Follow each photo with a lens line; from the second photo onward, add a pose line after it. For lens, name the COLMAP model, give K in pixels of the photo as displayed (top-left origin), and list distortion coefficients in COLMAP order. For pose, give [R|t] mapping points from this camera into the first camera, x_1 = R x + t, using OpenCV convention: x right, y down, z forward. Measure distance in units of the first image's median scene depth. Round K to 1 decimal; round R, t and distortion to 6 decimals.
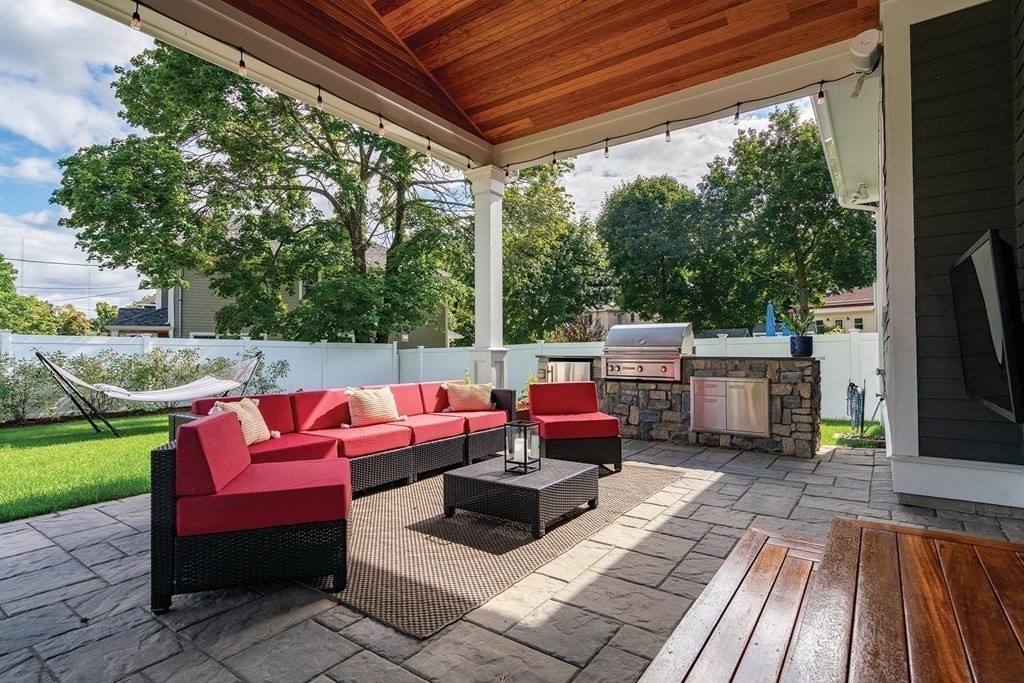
lens RADIAL K [[511.4, 0, 512.0], [0, 511.4, 341.5], [0, 0, 1]] dist [0.012463, -0.000058]
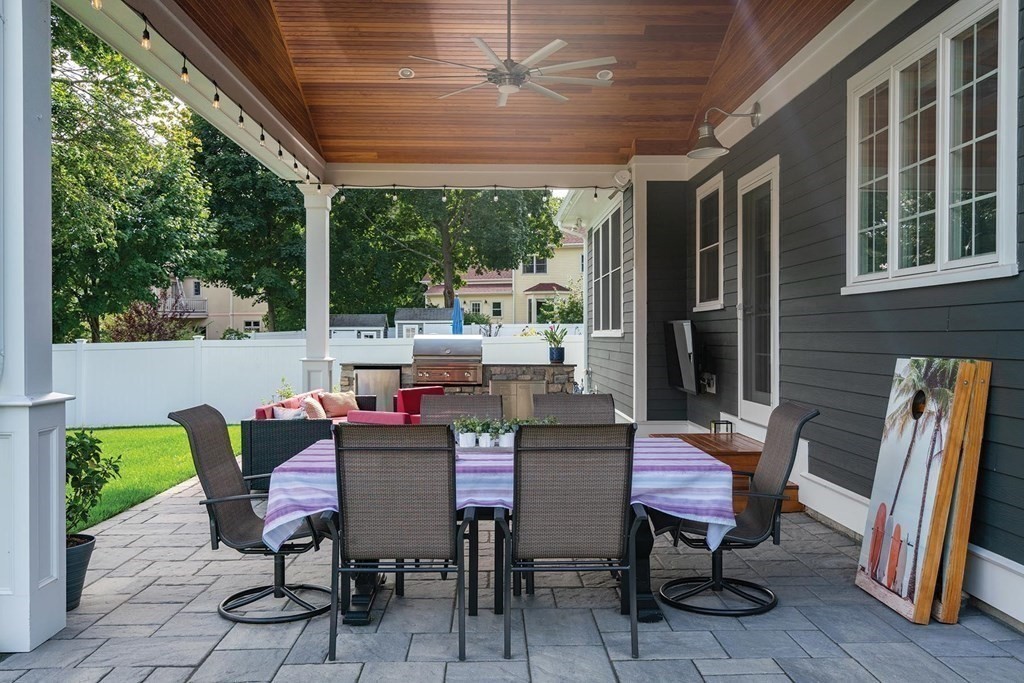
lens RADIAL K [[875.0, 0, 512.0], [0, 875.0, 341.5], [0, 0, 1]] dist [0.000400, -0.000033]
pose [[0.797550, 0.000794, 0.603253, -0.751514], [-0.014985, 0.999717, 0.018496, -0.055169], [-0.603067, -0.023791, 0.797336, -0.604150]]
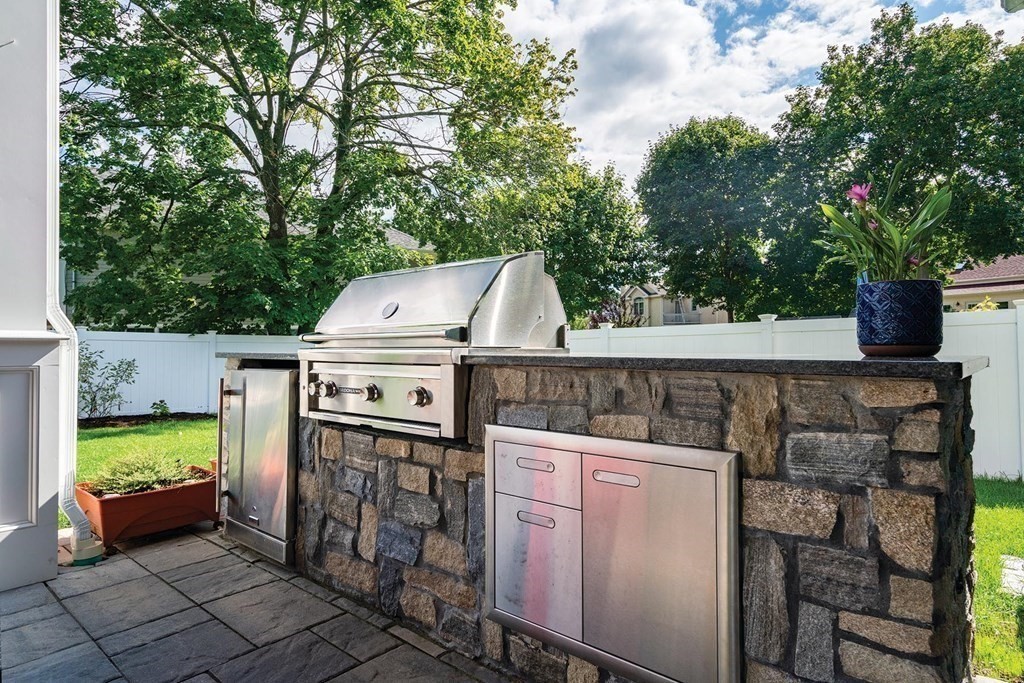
lens RADIAL K [[572.0, 0, 512.0], [0, 572.0, 341.5], [0, 0, 1]] dist [0.023071, -0.012529]
pose [[0.994678, -0.003125, -0.102988, 0.340120], [0.003993, 0.999958, 0.008218, 0.015897], [0.102958, -0.008586, 0.994649, 0.585796]]
